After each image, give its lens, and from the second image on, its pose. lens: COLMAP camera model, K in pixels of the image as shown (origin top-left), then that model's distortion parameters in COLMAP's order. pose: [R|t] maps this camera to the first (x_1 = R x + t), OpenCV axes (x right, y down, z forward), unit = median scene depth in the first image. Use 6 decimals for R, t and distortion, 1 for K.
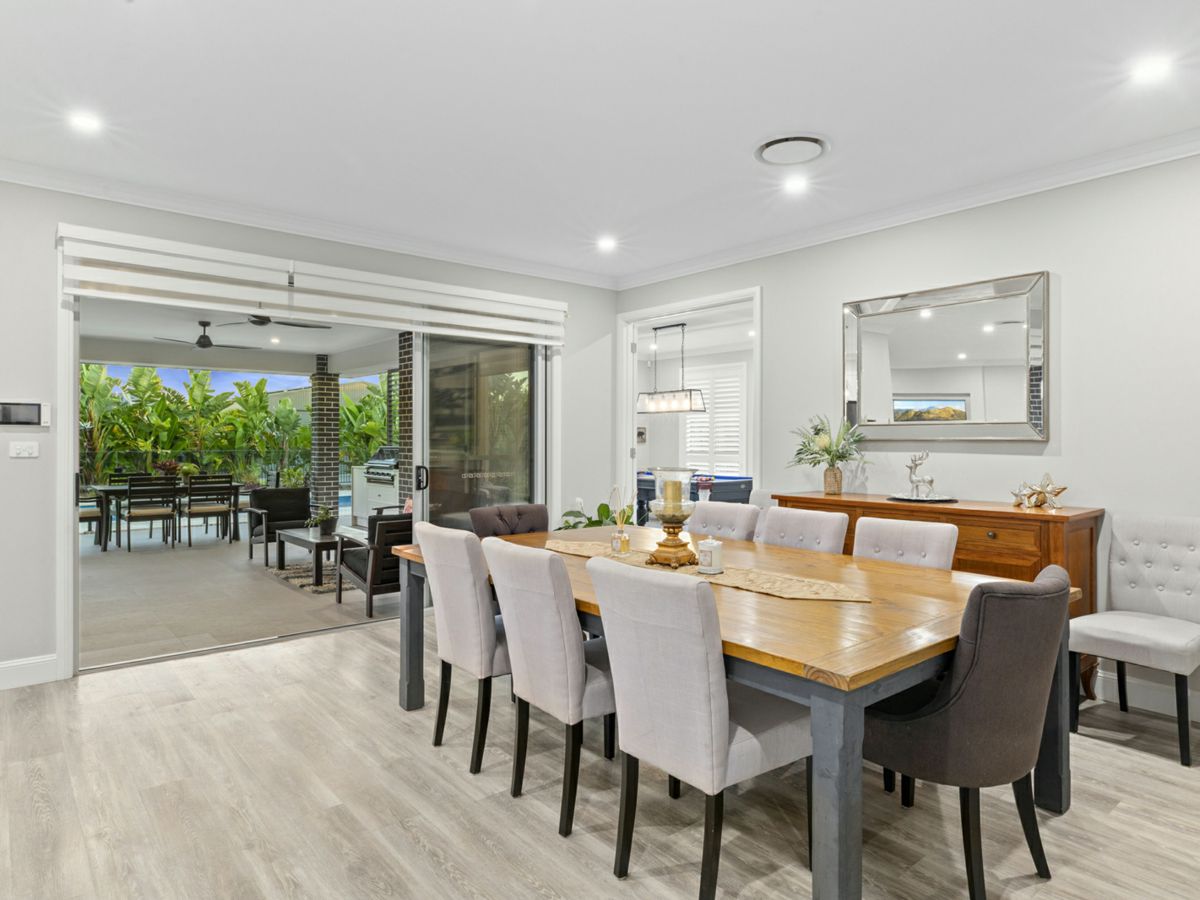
lens RADIAL K [[724.9, 0, 600.0], [0, 724.9, 444.5], [0, 0, 1]] dist [0.002961, 0.000203]
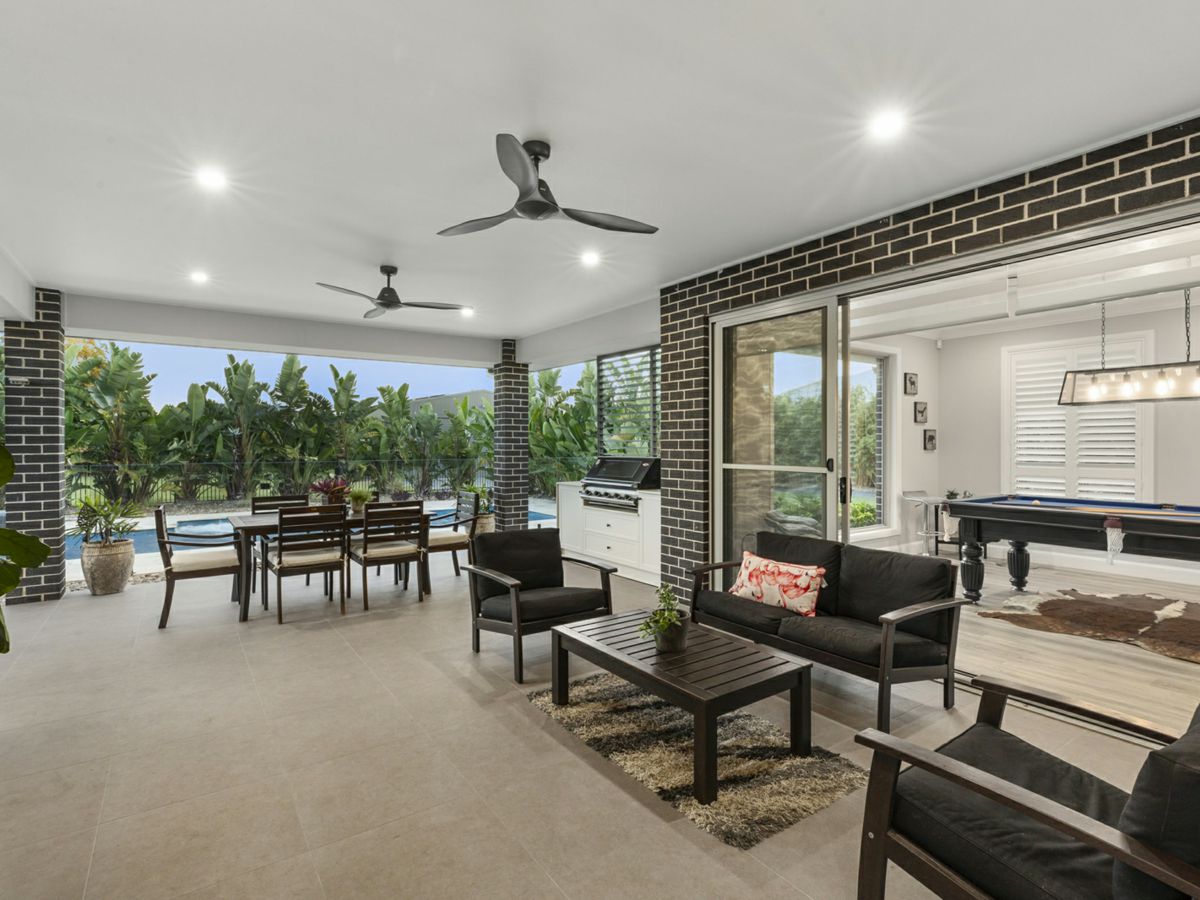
lens RADIAL K [[610.7, 0, 602.4], [0, 610.7, 450.9], [0, 0, 1]] dist [-0.004205, 0.000659]
pose [[0.996441, -0.001921, -0.084268, -0.225815], [0.002360, 0.999984, 0.005116, -0.005546], [0.084257, -0.005297, 0.996430, 0.345037]]
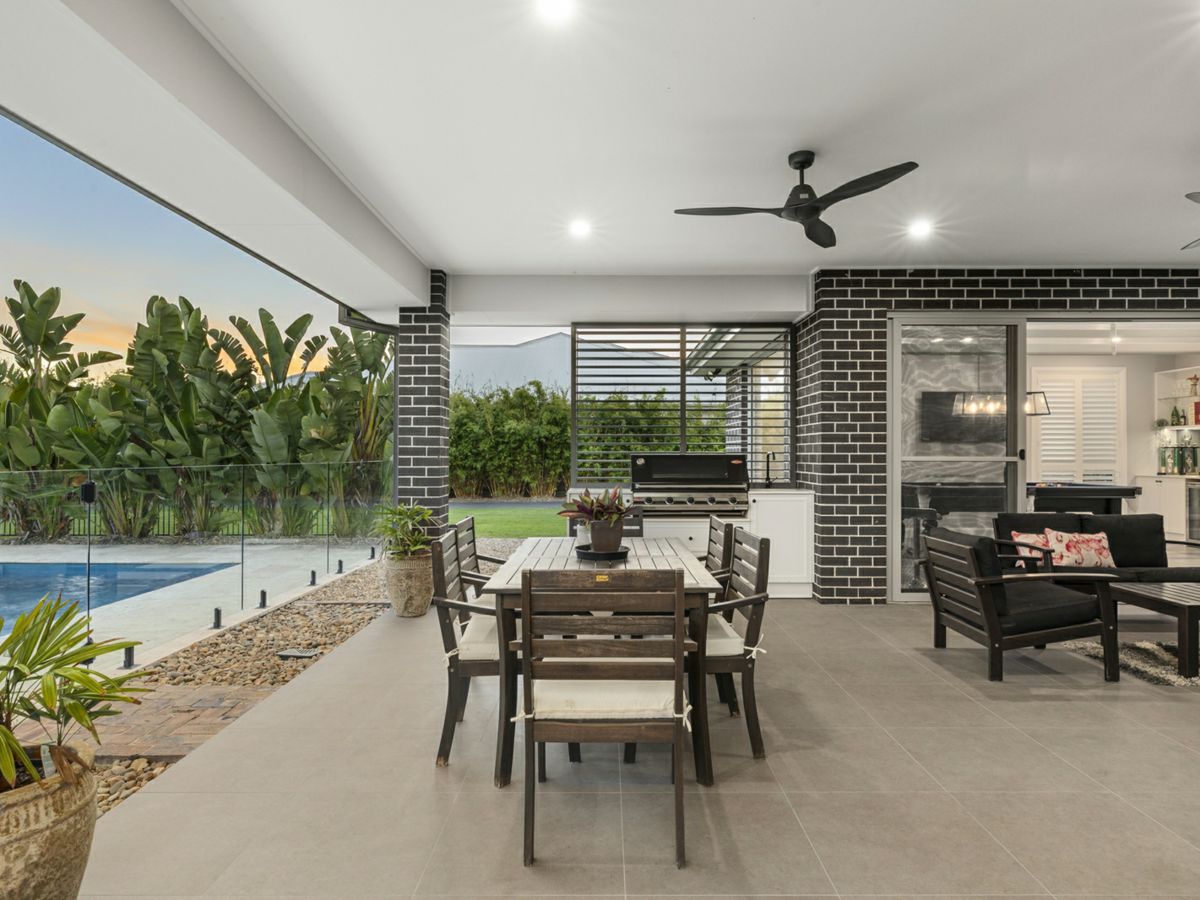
lens RADIAL K [[697.6, 0, 600.2], [0, 697.6, 454.0], [0, 0, 1]] dist [-0.002769, -0.002115]
pose [[0.655487, -0.007867, 0.755166, -0.648917], [0.003943, 0.999968, 0.006994, -0.000816], [-0.755197, -0.001607, 0.655496, 0.581747]]
